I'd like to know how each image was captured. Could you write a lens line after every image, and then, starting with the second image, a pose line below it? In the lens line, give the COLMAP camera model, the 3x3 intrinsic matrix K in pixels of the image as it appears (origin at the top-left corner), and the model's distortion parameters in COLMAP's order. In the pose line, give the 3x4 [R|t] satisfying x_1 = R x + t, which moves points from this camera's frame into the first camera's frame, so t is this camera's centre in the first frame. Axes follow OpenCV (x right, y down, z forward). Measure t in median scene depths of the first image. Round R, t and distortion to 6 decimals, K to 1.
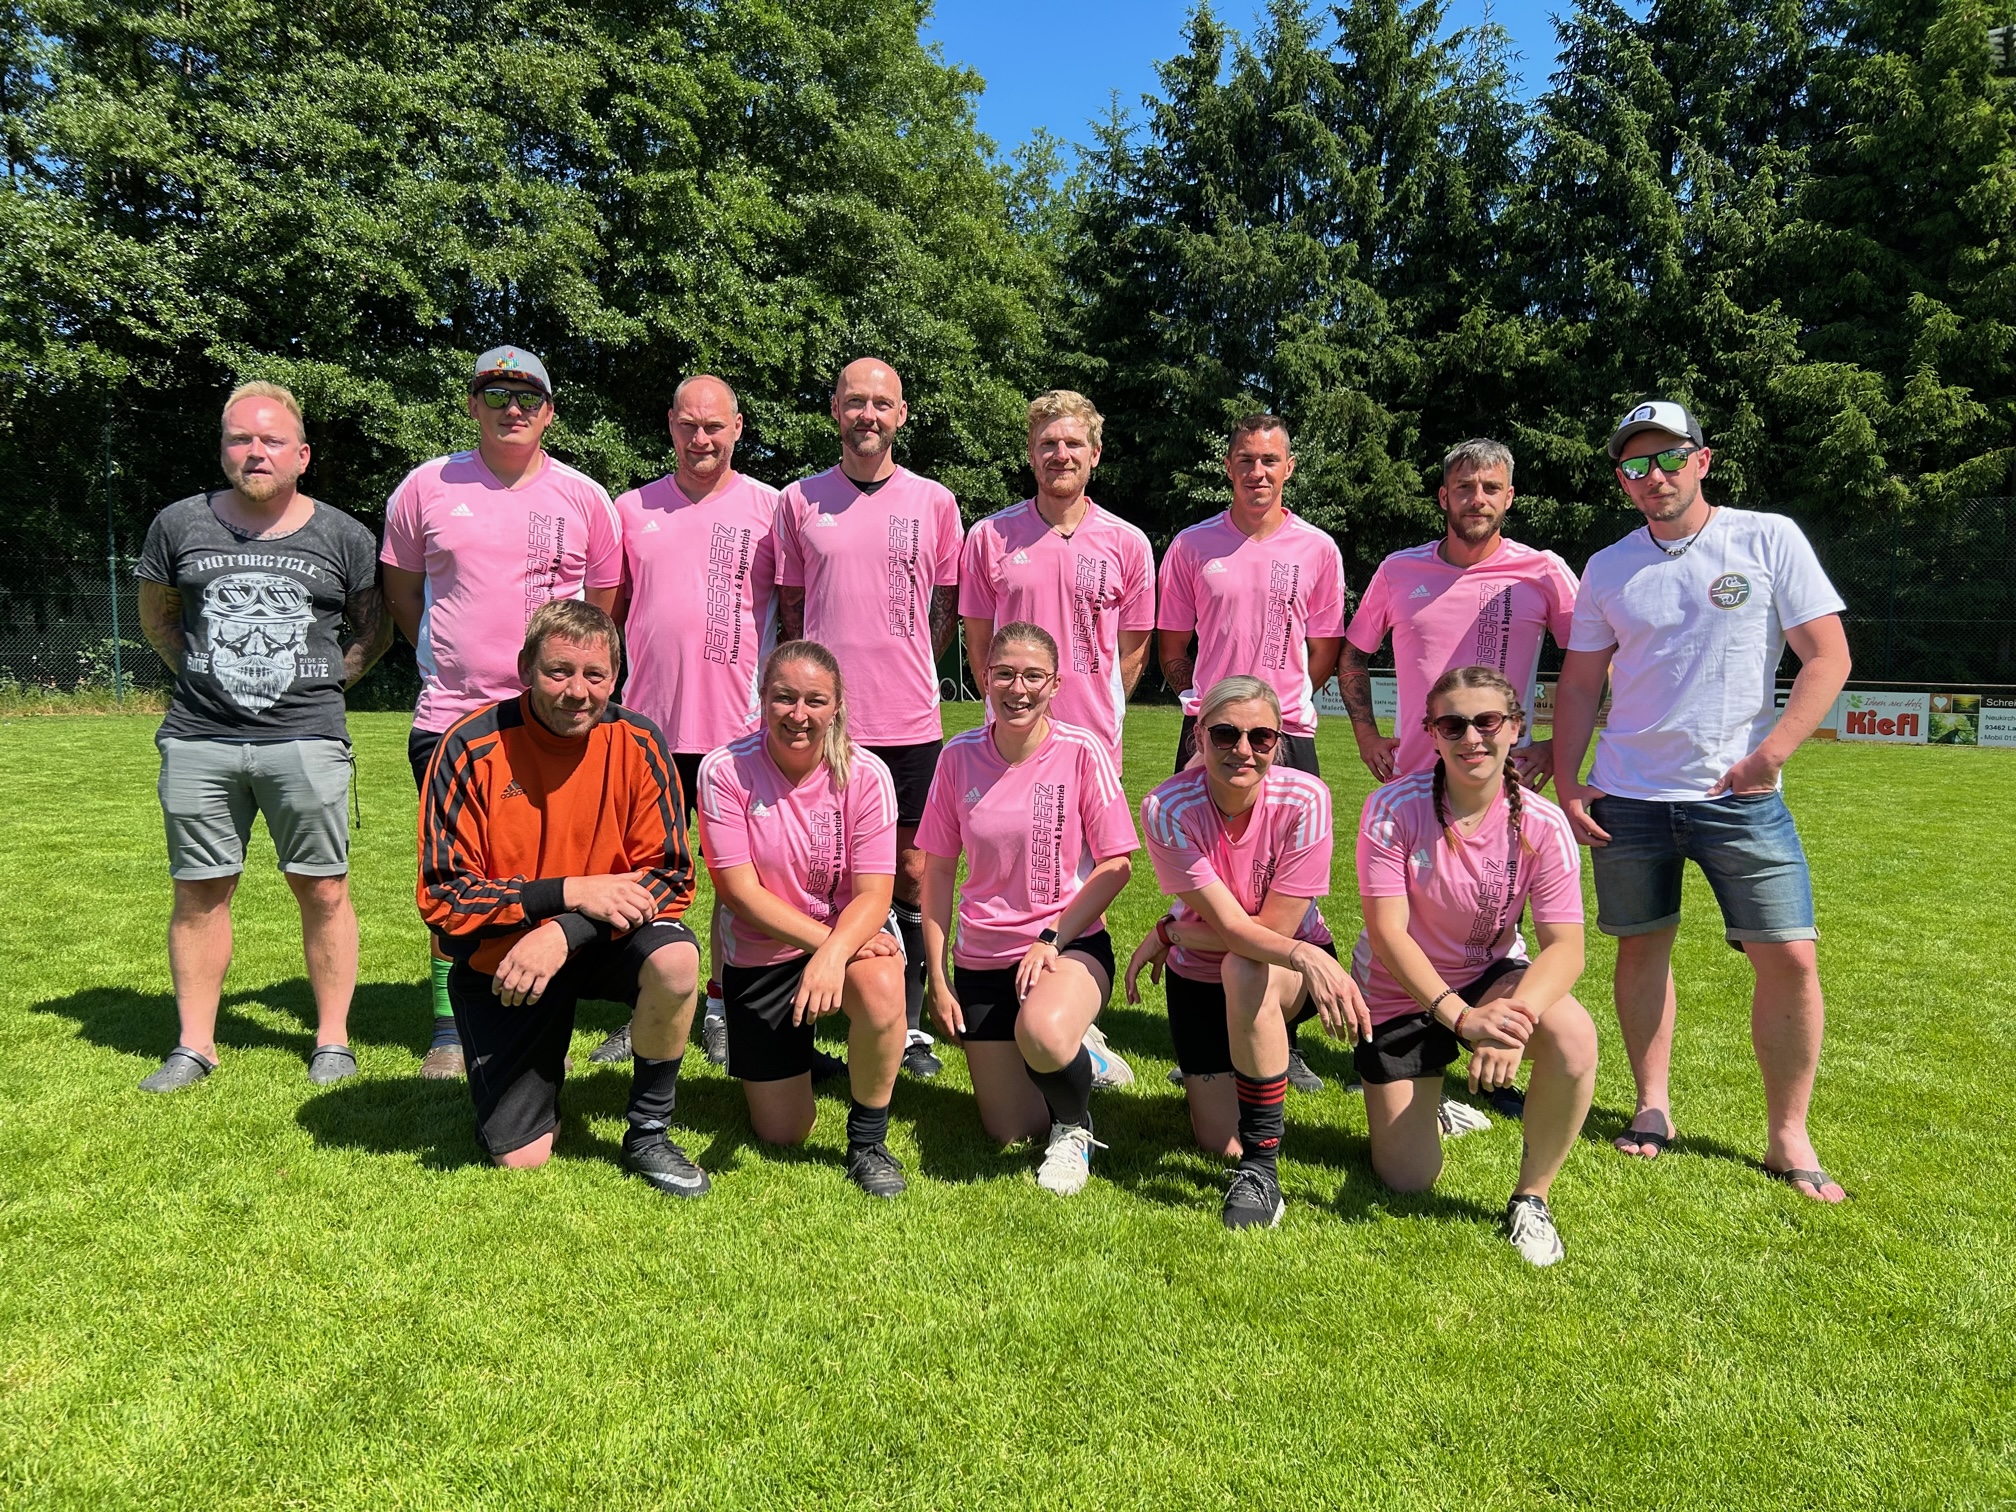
lens RADIAL K [[1539.2, 0, 1008.9], [0, 1539.2, 764.7], [0, 0, 1]] dist [0.032618, -0.034967]
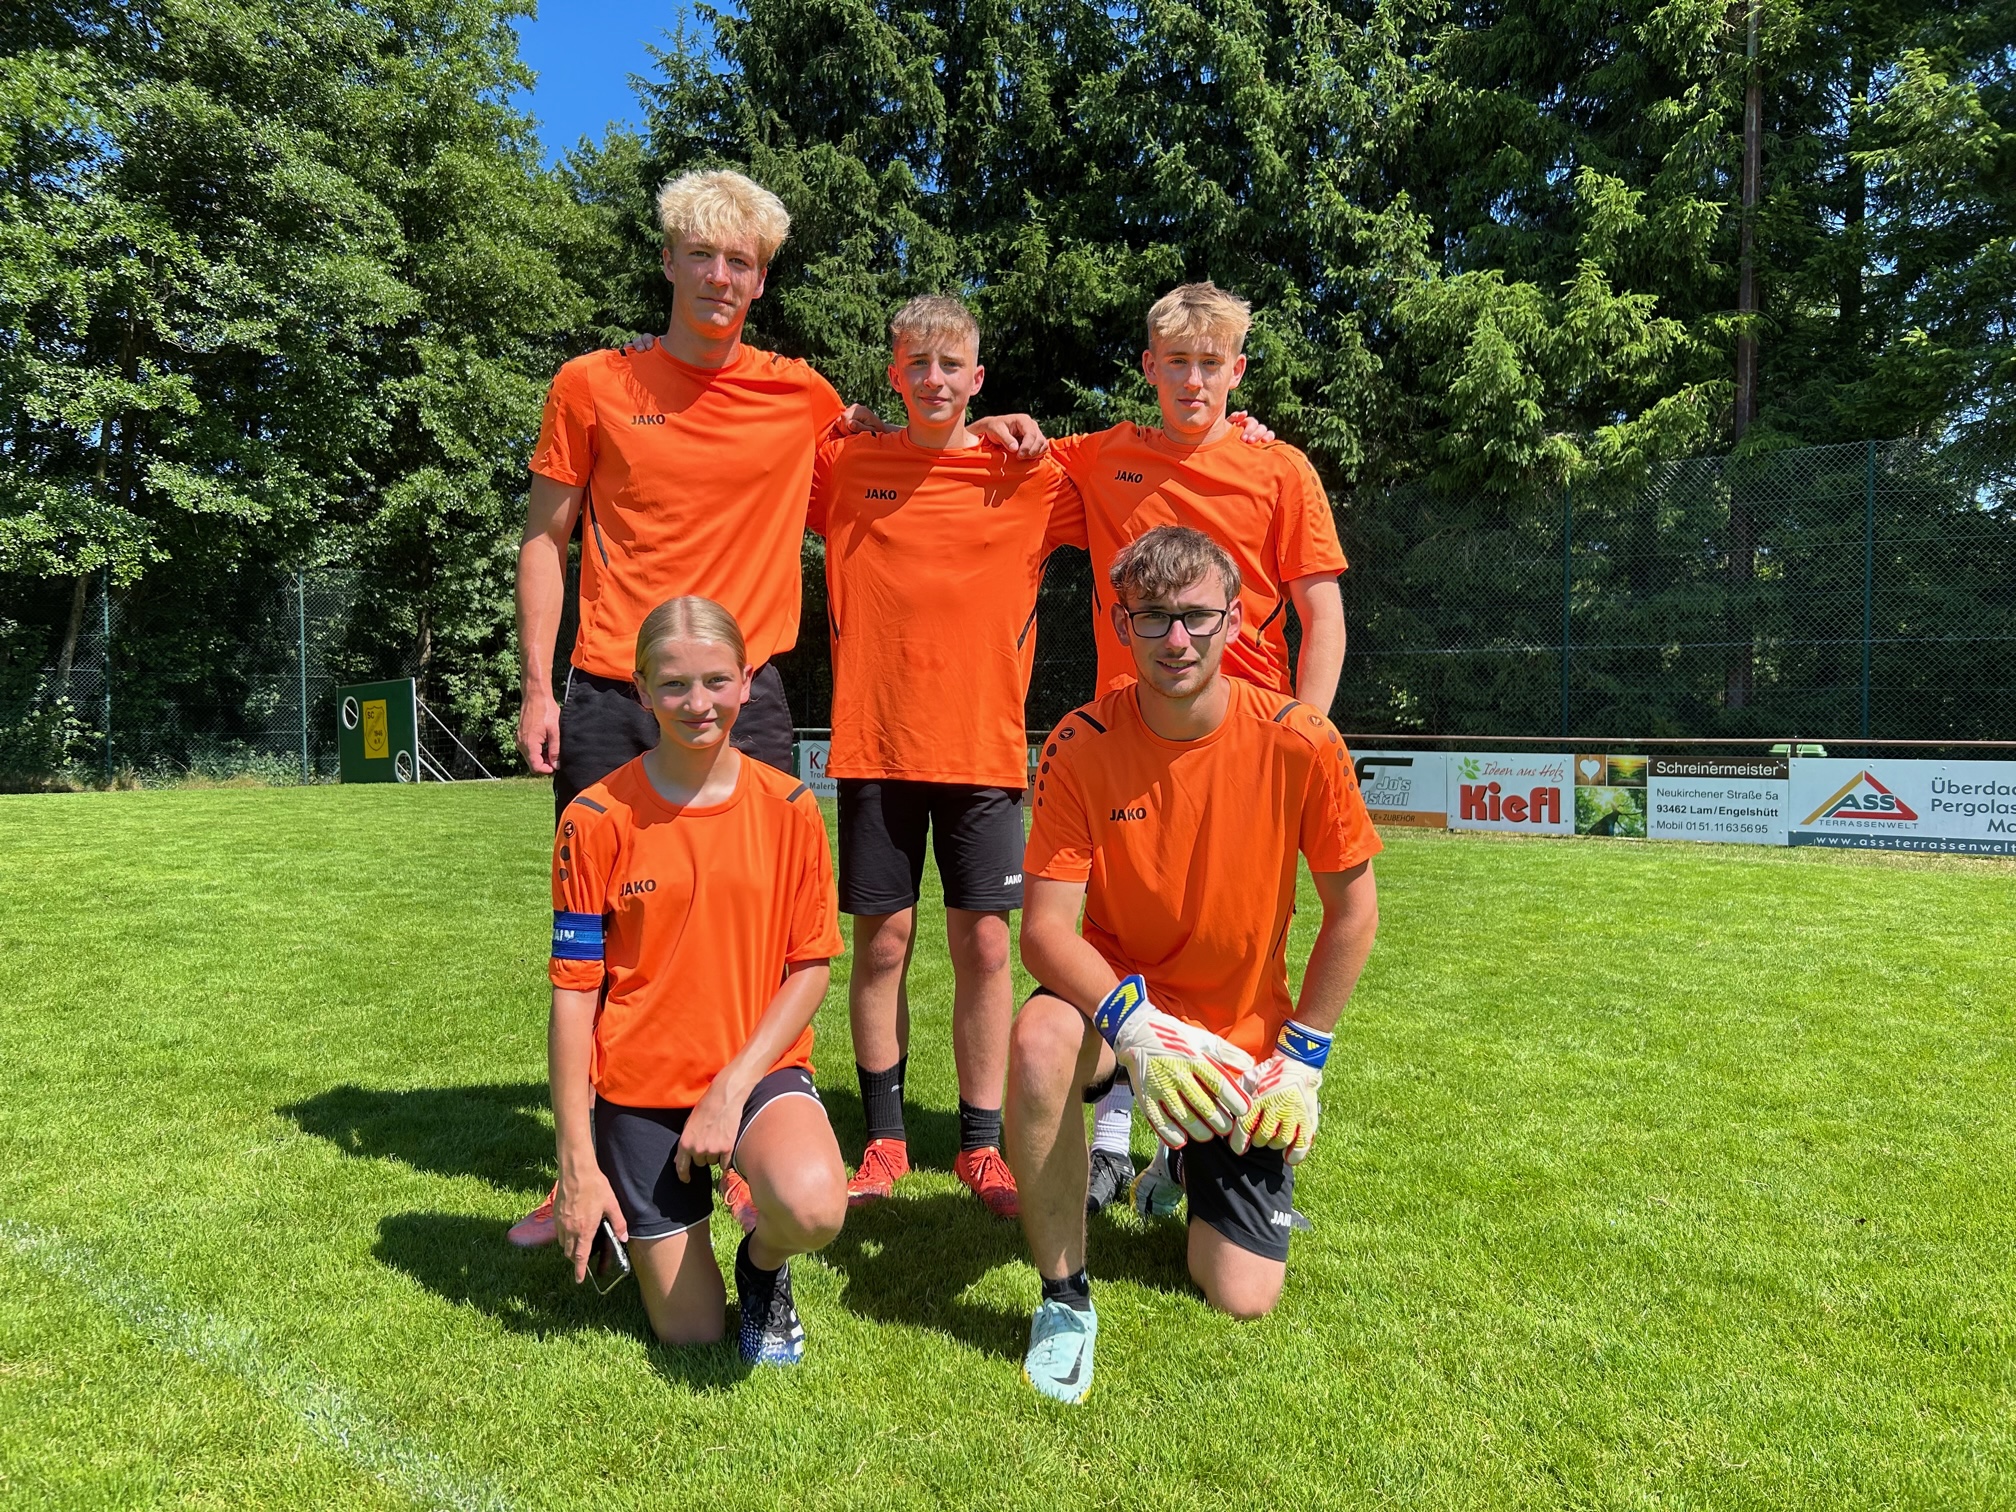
lens RADIAL K [[1539.2, 0, 997.9], [0, 1539.2, 748.7], [0, 0, 1]] dist [0.032618, -0.034967]
pose [[0.999839, -0.008245, 0.015928, 0.282100], [0.009268, 0.997829, -0.065208, -0.008050], [-0.015356, 0.065345, 0.997745, 0.308503]]
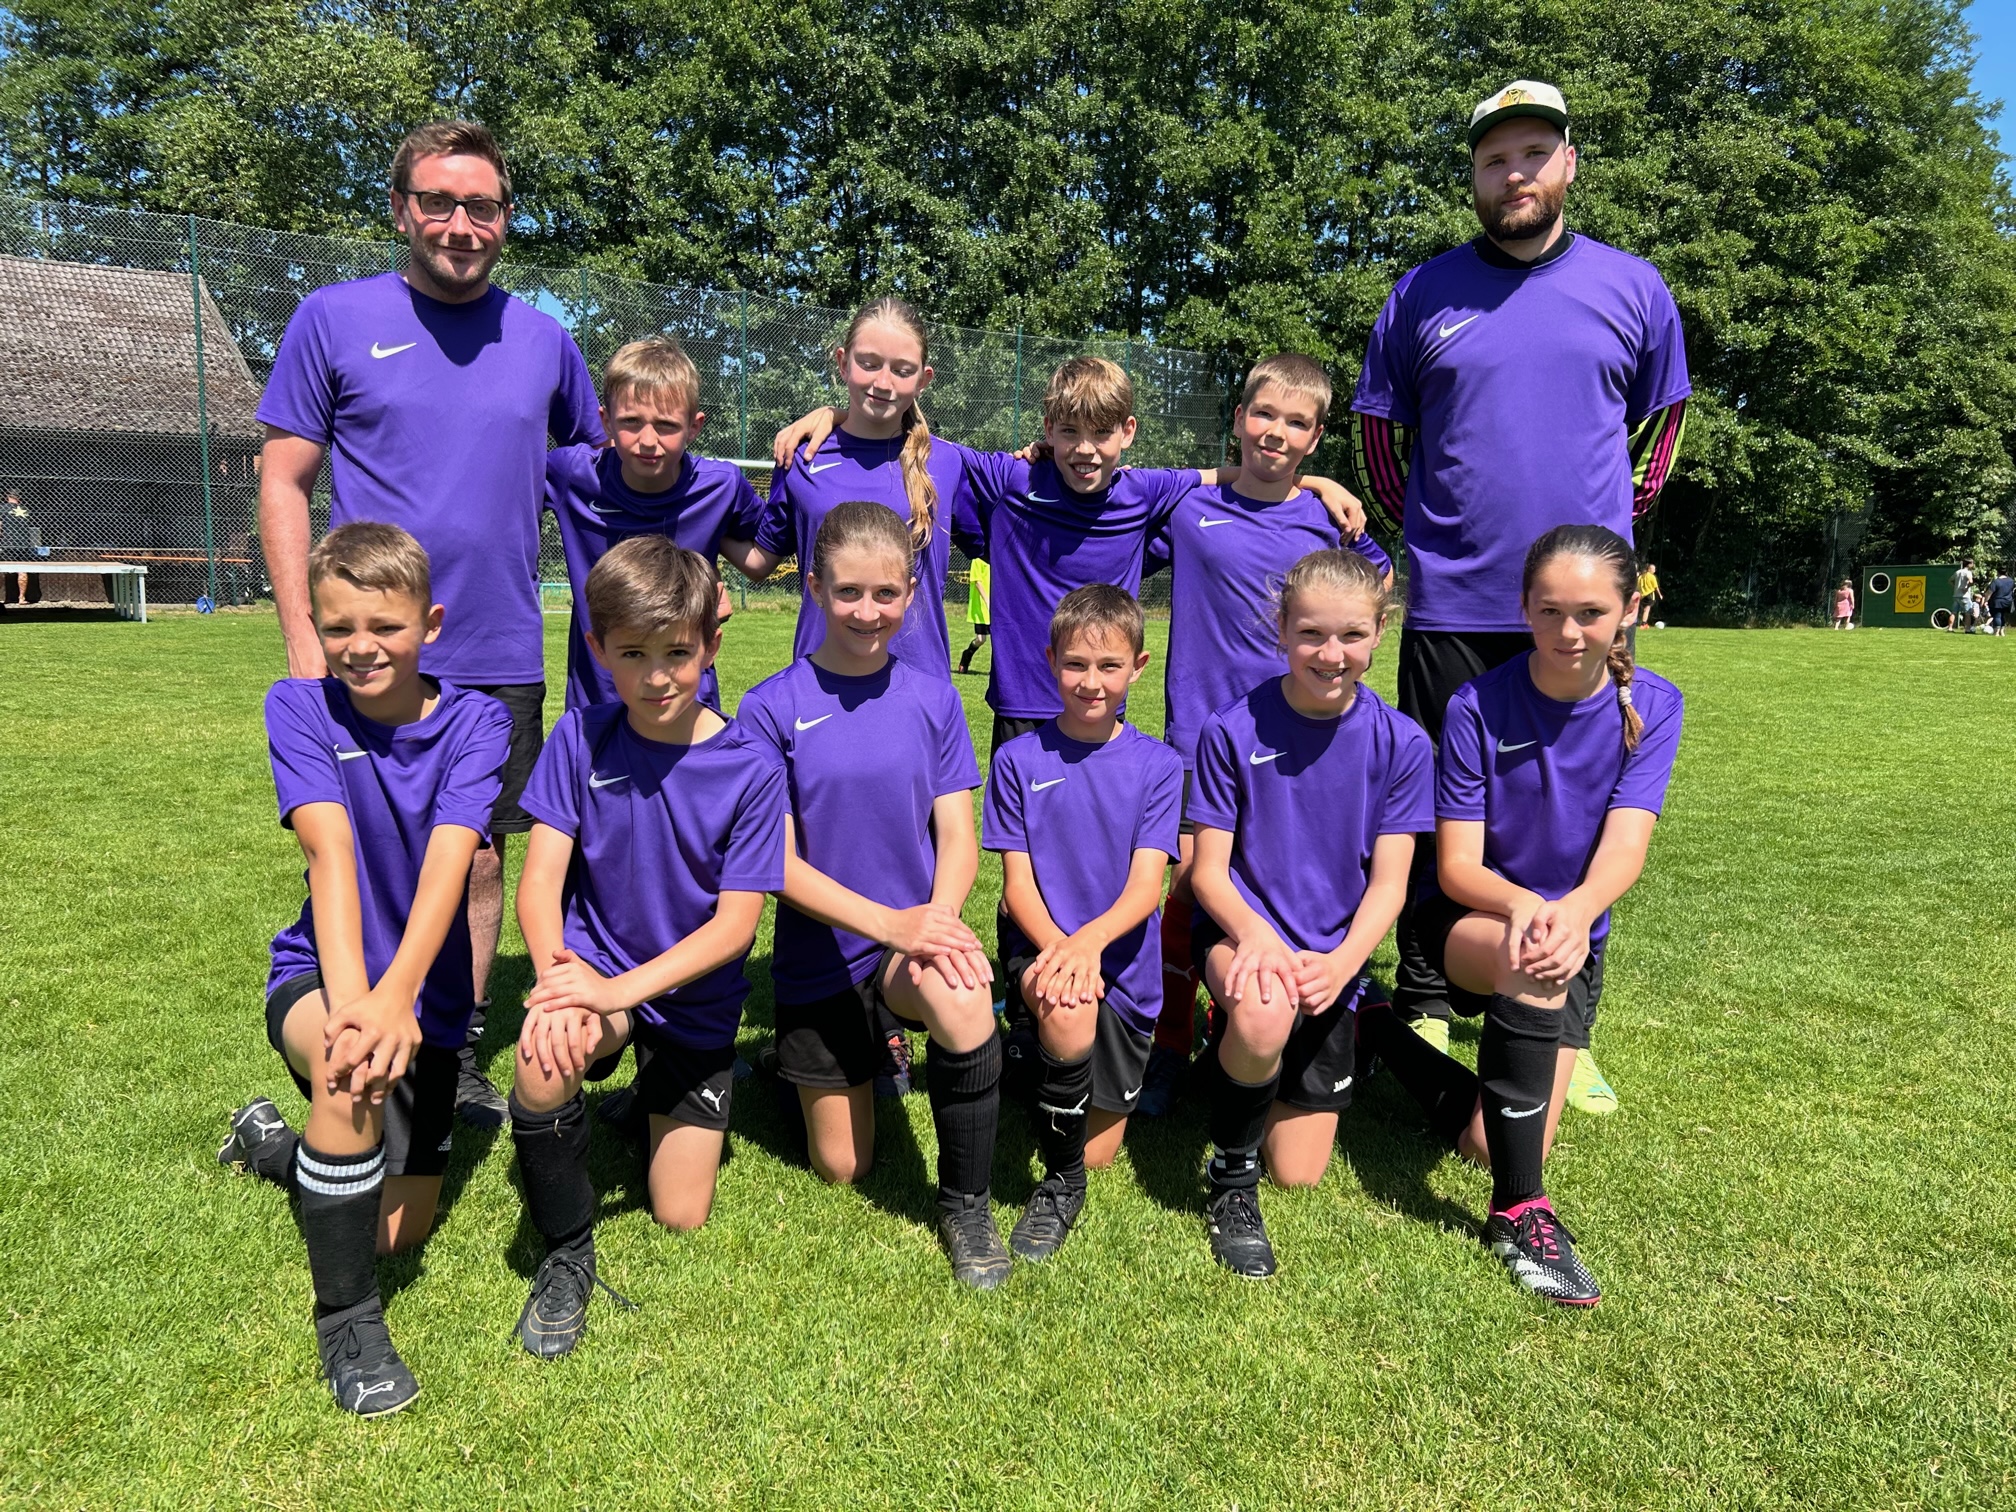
lens RADIAL K [[1539.2, 0, 1006.6], [0, 1539.2, 796.5], [0, 0, 1]] dist [0.032618, -0.034967]
pose [[0.947342, 0.052957, -0.315813, -0.417167], [-0.034126, 0.997310, 0.064865, 0.045075], [0.318399, -0.050672, 0.946602, -0.475633]]
